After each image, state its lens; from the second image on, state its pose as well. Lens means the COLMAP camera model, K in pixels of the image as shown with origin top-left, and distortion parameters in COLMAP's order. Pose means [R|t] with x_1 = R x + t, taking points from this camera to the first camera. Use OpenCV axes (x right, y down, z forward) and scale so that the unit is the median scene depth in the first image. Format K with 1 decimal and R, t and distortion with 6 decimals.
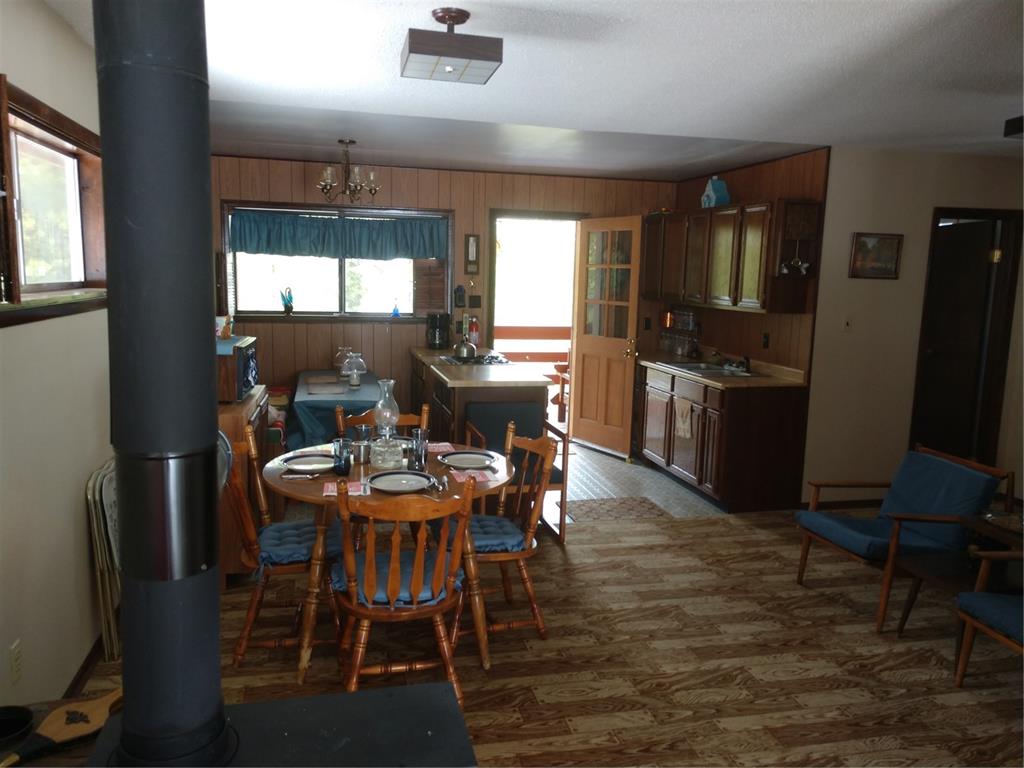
lens RADIAL K [[780.6, 0, 505.9], [0, 780.6, 383.4], [0, 0, 1]] dist [0.025410, 0.006877]
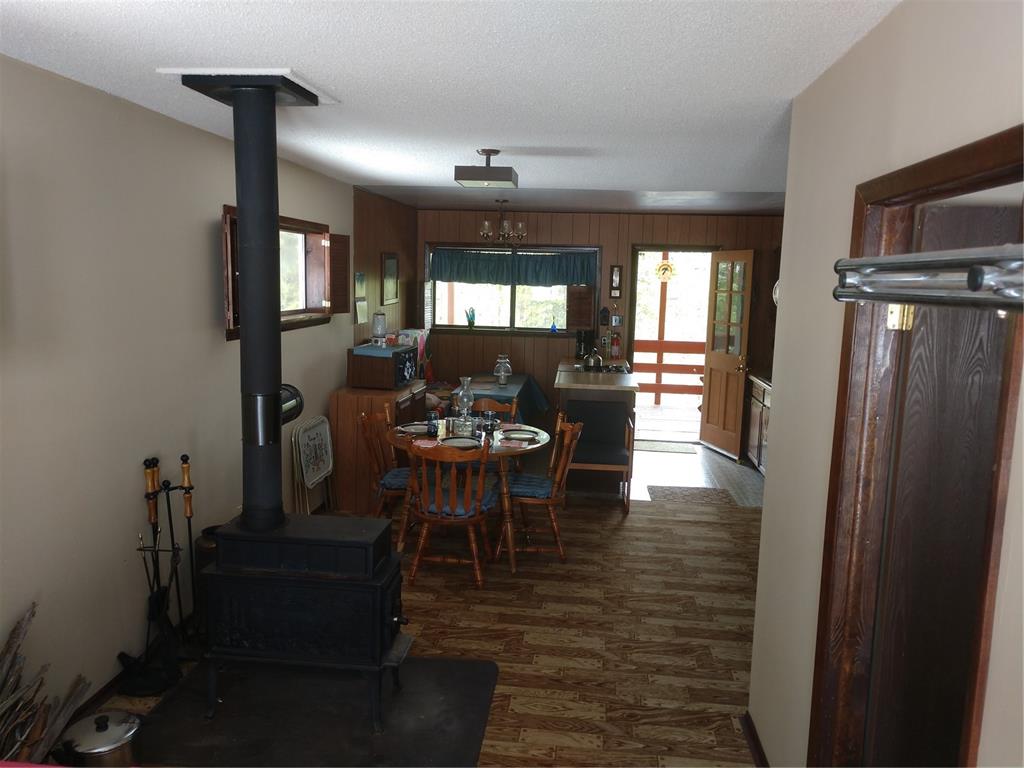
lens RADIAL K [[780.6, 0, 503.0], [0, 780.6, 379.4], [0, 0, 1]] dist [0.025410, 0.006877]
pose [[0.941853, 0.042568, -0.333319, 0.255008], [-0.048346, 0.998790, -0.009056, 0.006280], [0.332530, 0.024644, 0.942771, -0.244772]]
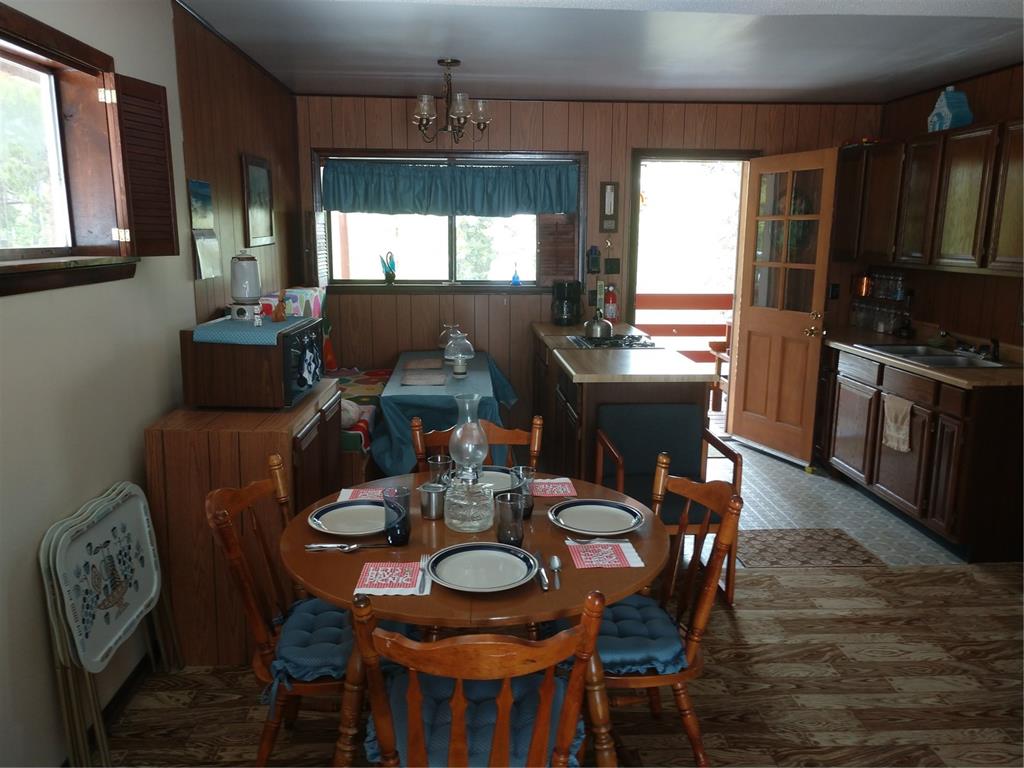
lens RADIAL K [[780.6, 0, 510.6], [0, 780.6, 382.9], [0, 0, 1]] dist [0.025410, 0.006877]
pose [[0.985593, 0.013817, -0.168568, -0.006531], [-0.005897, 0.998859, 0.047391, -0.027117], [0.169031, -0.045714, 0.984550, 0.227738]]
